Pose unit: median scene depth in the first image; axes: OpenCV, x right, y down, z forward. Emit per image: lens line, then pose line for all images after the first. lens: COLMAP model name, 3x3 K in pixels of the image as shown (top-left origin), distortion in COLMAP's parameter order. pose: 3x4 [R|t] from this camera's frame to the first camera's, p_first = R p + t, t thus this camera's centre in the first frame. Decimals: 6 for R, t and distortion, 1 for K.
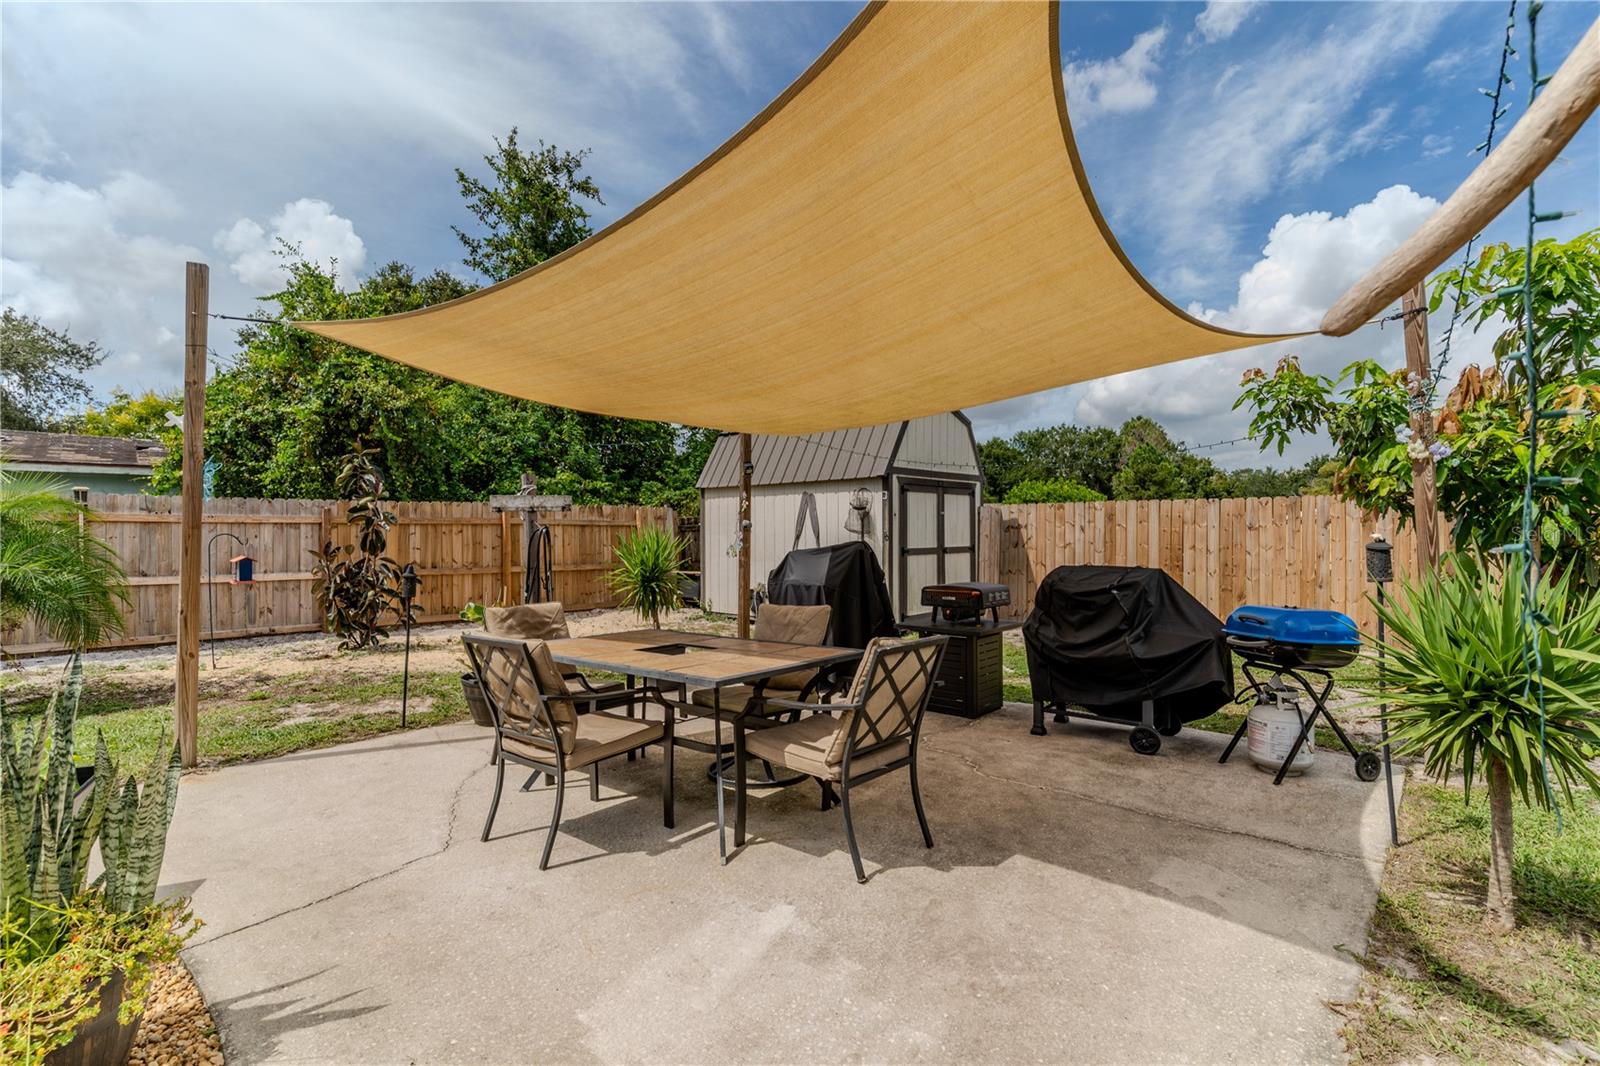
lens RADIAL K [[780.7, 0, 800.0], [0, 780.7, 533.0], [0, 0, 1]] dist [0.001520, 0.000675]
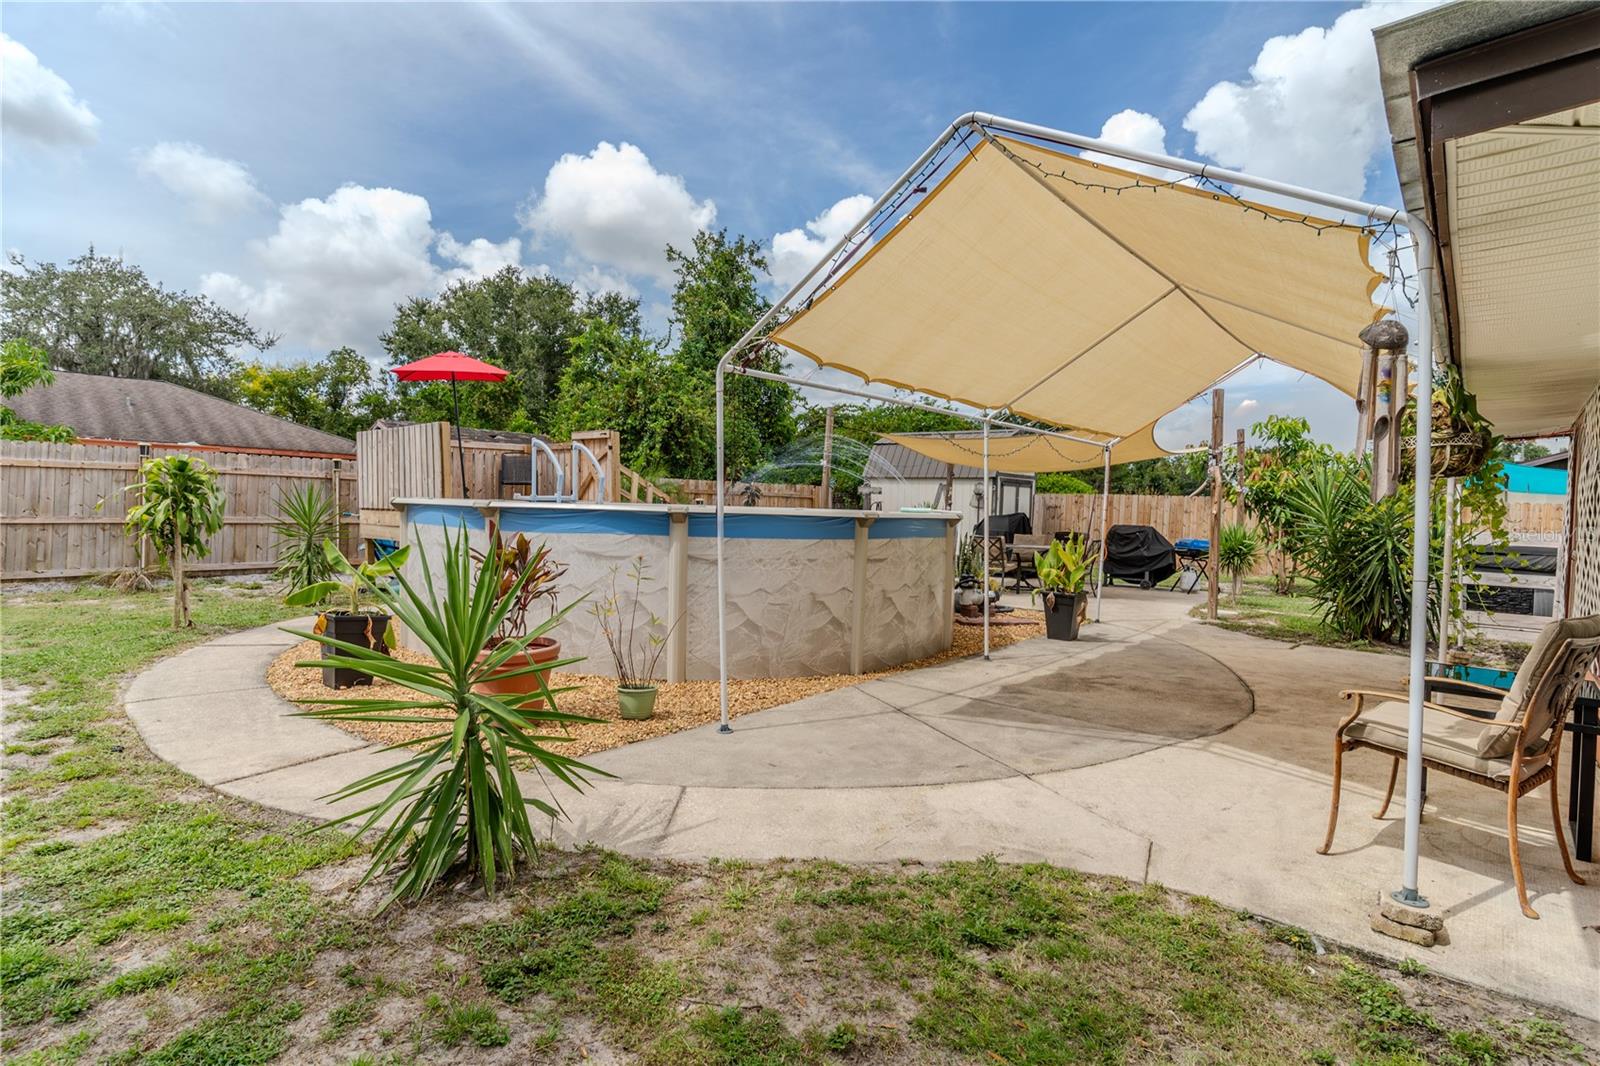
lens RADIAL K [[809.2, 0, 800.0], [0, 809.2, 533.0], [0, 0, 1]] dist [0.000229, -0.000050]
pose [[0.996667, 0.029885, 0.075909, -0.469008], [-0.032800, 0.998760, 0.037443, 0.001417], [-0.074696, -0.039808, 0.996411, -0.827457]]
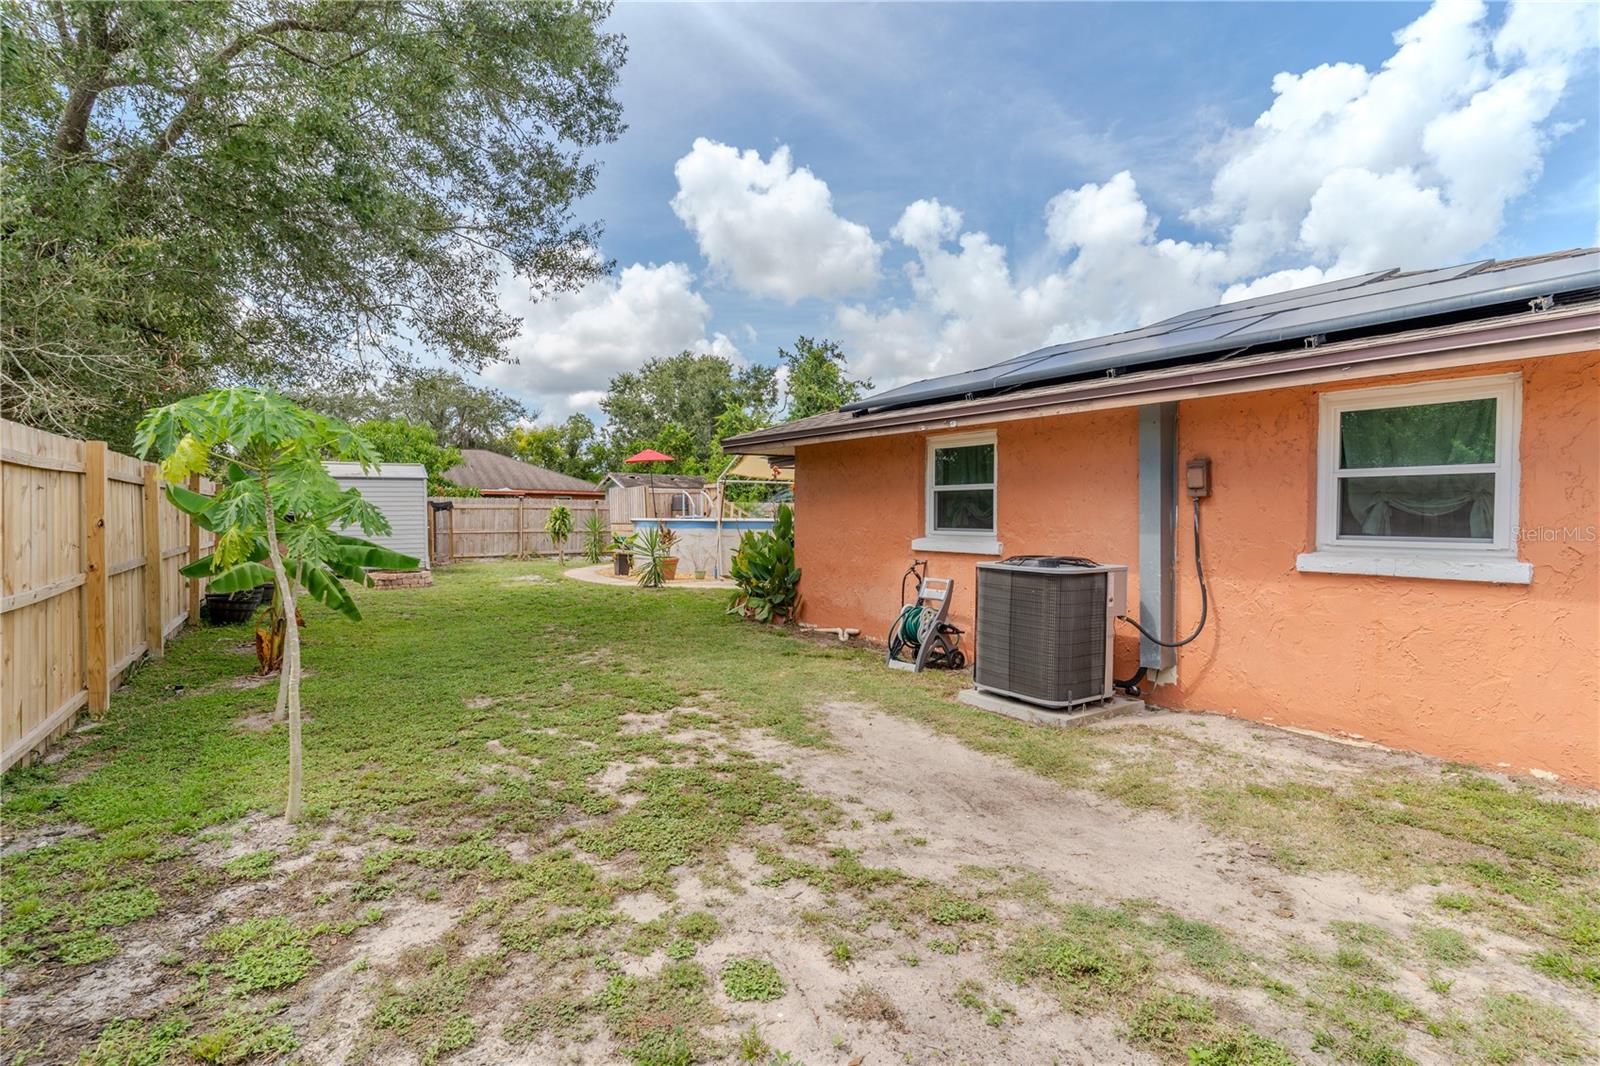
lens RADIAL K [[769.1, 0, 800.0], [0, 769.1, 533.0], [0, 0, 1]] dist [0.002465, 0.000090]
pose [[0.990551, 0.010565, -0.136735, -0.129443], [-0.006696, 0.999565, 0.028725, -0.011658], [0.136979, -0.027538, 0.990191, -1.822368]]
